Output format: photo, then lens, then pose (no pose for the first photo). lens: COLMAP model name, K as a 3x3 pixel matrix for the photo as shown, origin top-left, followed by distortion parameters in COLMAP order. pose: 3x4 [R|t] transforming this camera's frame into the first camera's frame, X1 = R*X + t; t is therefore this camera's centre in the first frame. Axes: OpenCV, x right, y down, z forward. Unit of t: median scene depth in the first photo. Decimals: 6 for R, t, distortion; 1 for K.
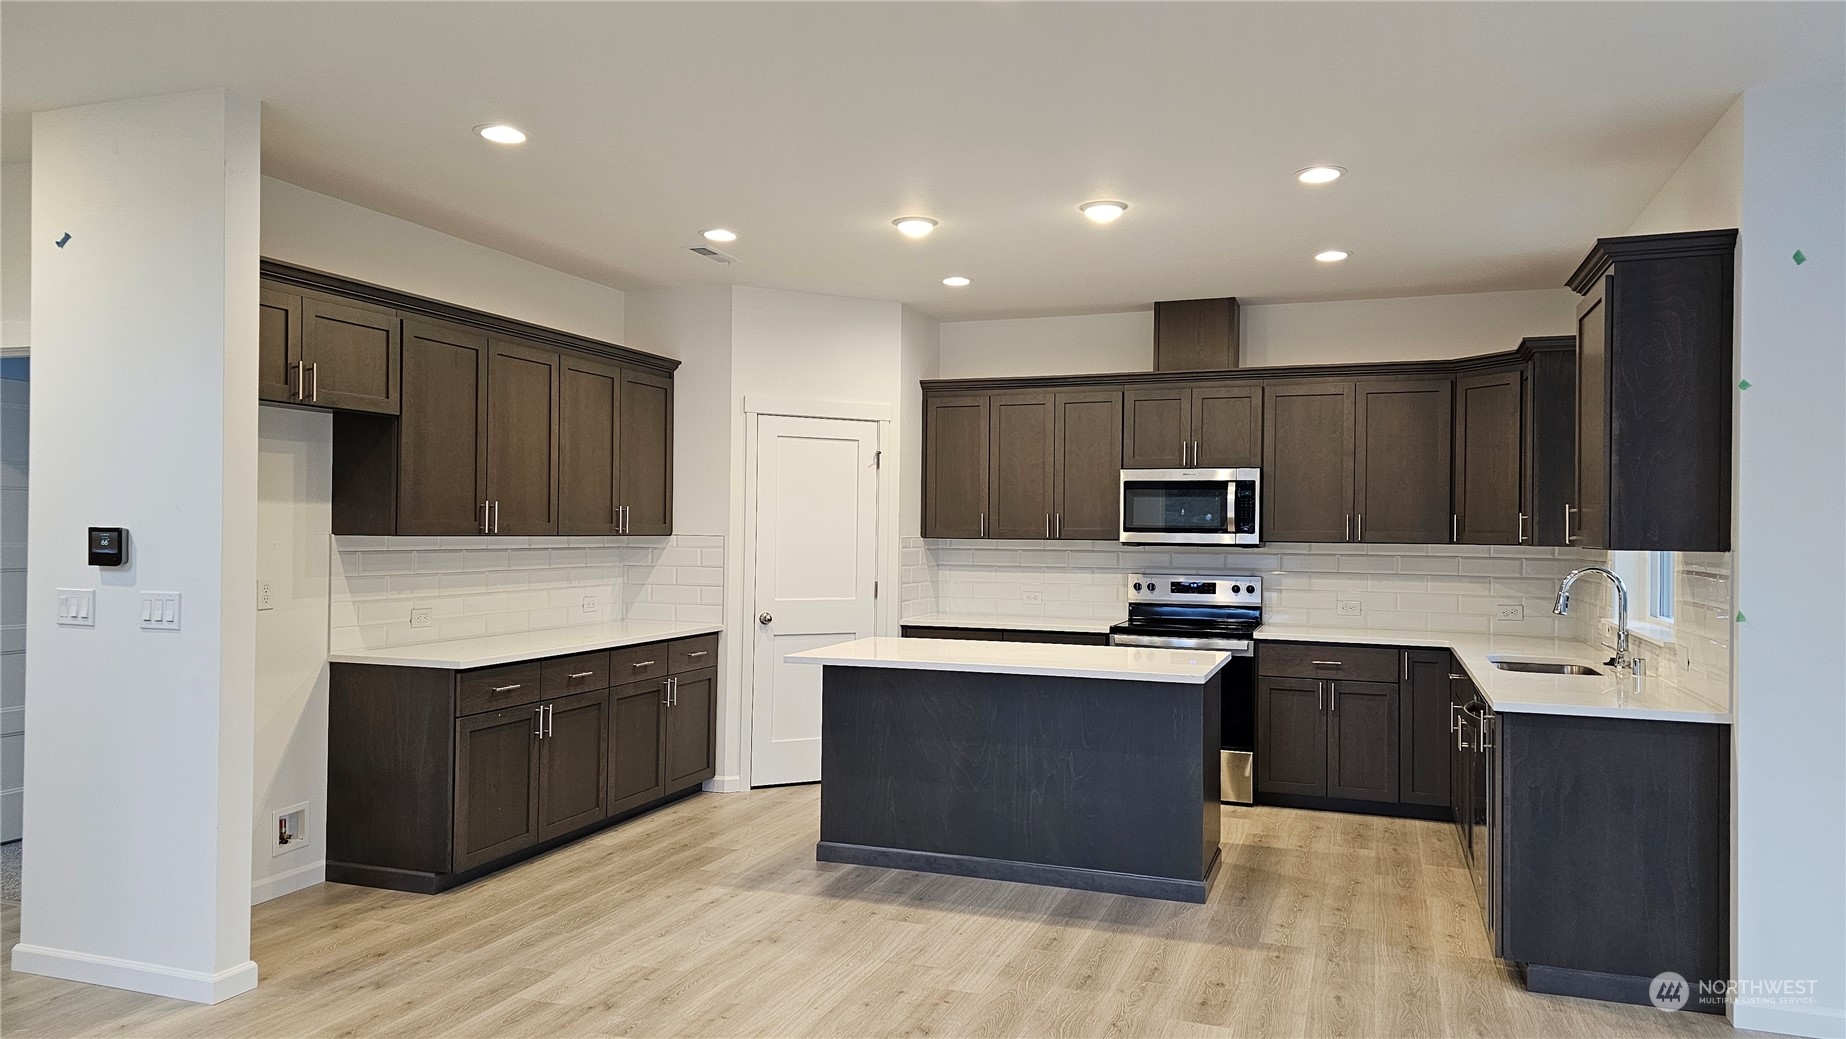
lens RADIAL K [[1226.9, 0, 923.0], [0, 1226.9, 519.5], [0, 0, 1]] dist [0.115185, -0.095294]
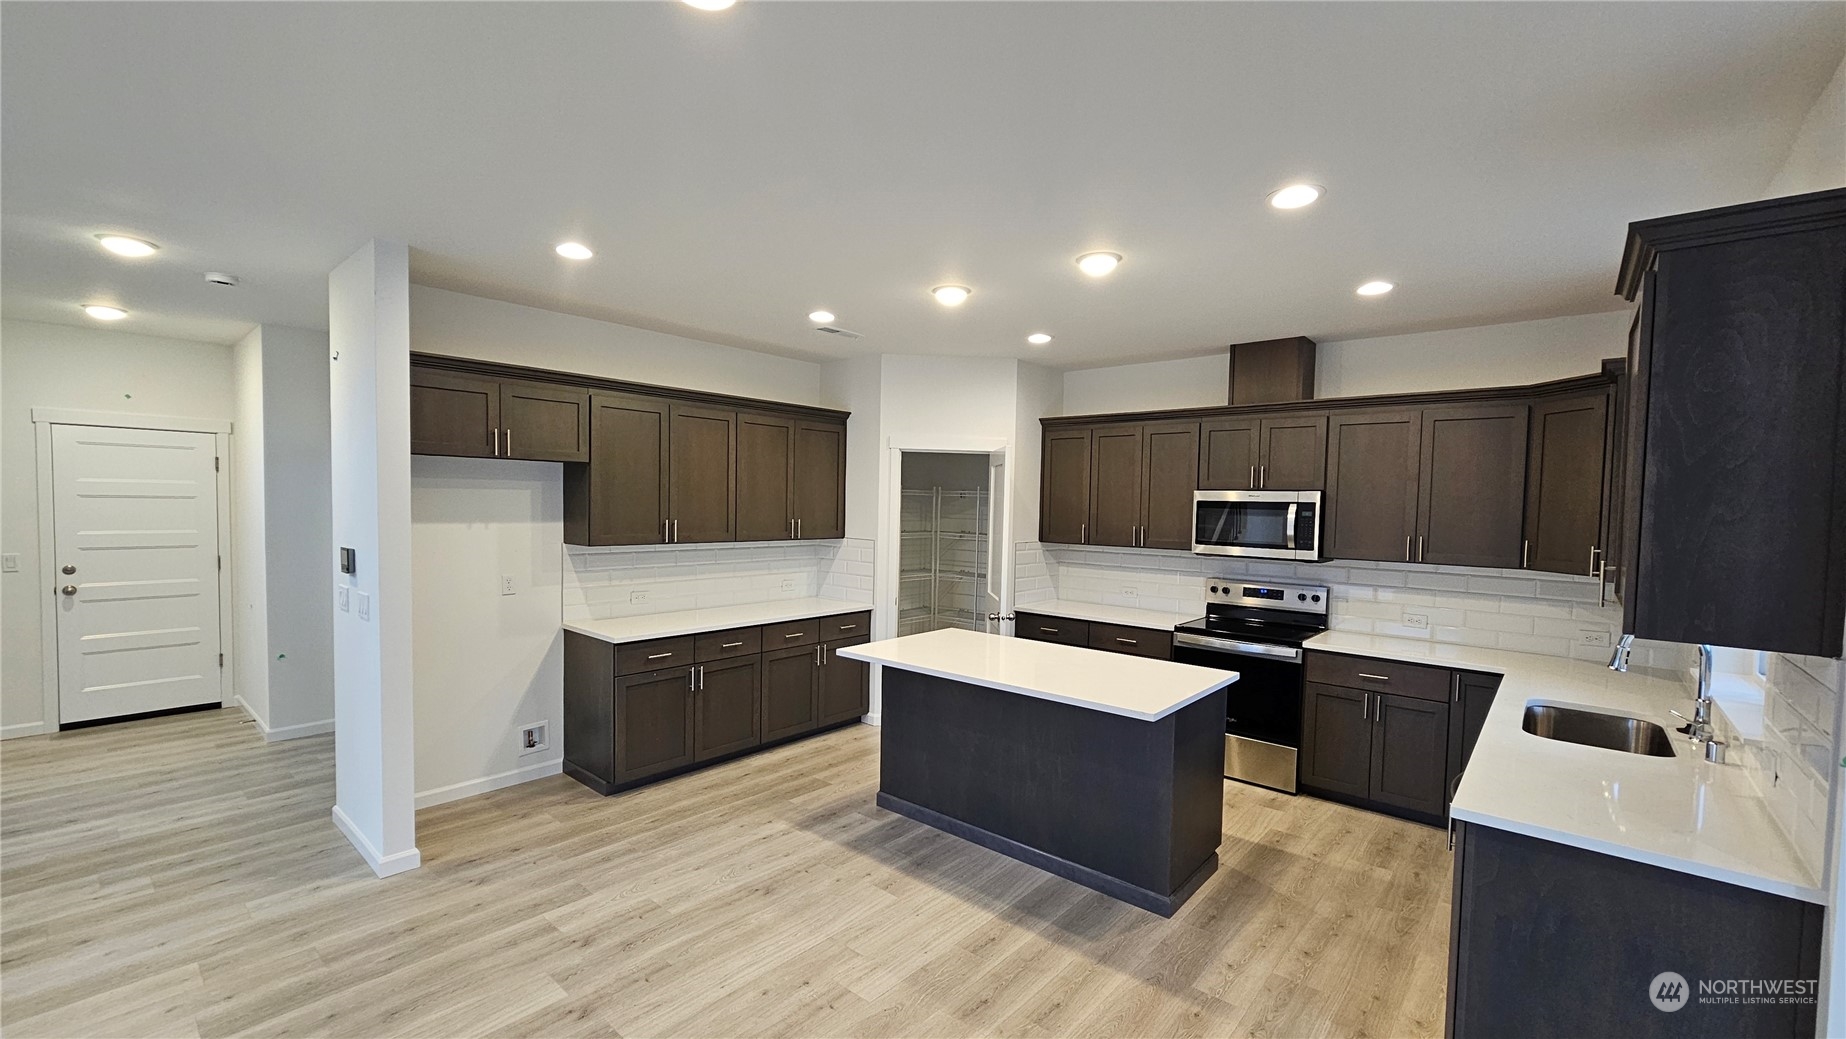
lens RADIAL K [[748.8, 0, 912.8], [0, 748.8, 532.5], [0, 0, 1]] dist [0.009960, -0.000058]
pose [[0.930446, 0.022827, -0.365716, 0.207993], [-0.006553, 0.998935, 0.045679, -0.038167], [0.366369, -0.040105, 0.929605, 0.283814]]
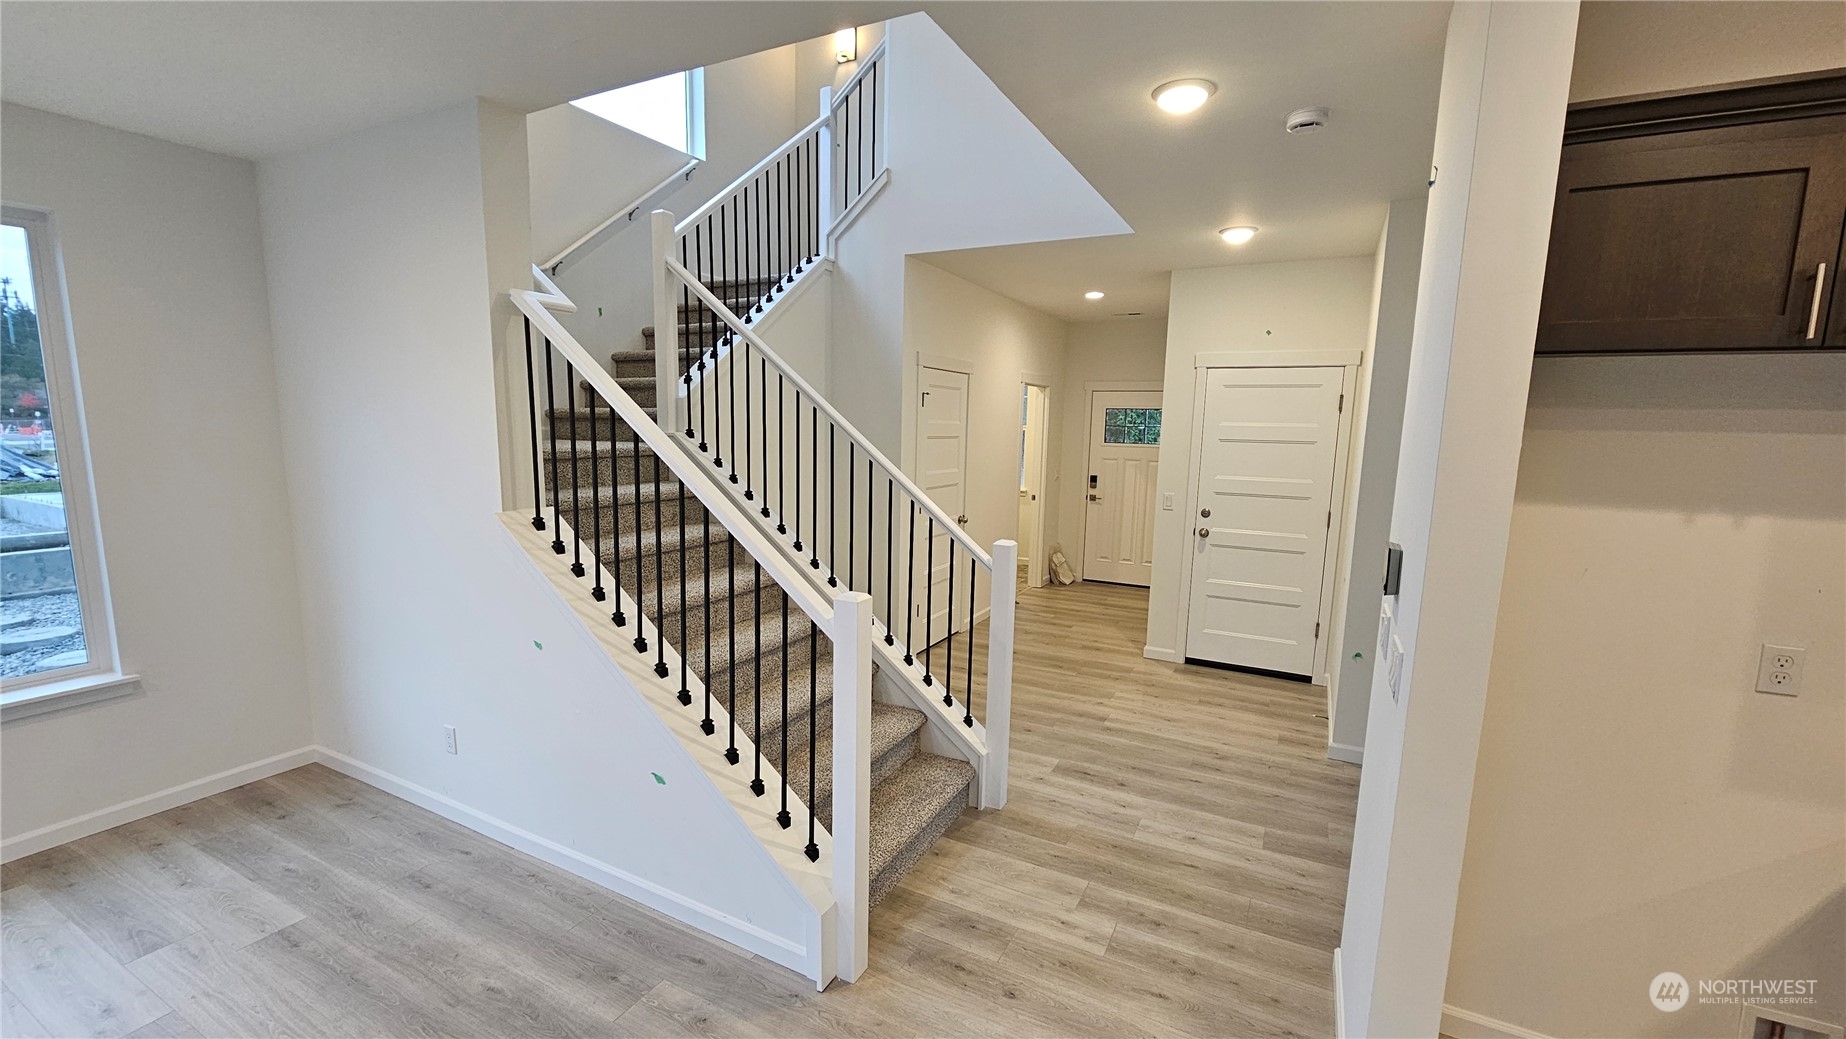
lens RADIAL K [[748.8, 0, 912.8], [0, 748.8, 532.5], [0, 0, 1]] dist [0.009960, -0.000058]
pose [[-0.150039, 0.135770, -0.979313, -0.085621], [-0.013664, 0.990147, 0.139366, -0.044238], [0.988586, 0.034292, -0.146706, 0.520435]]
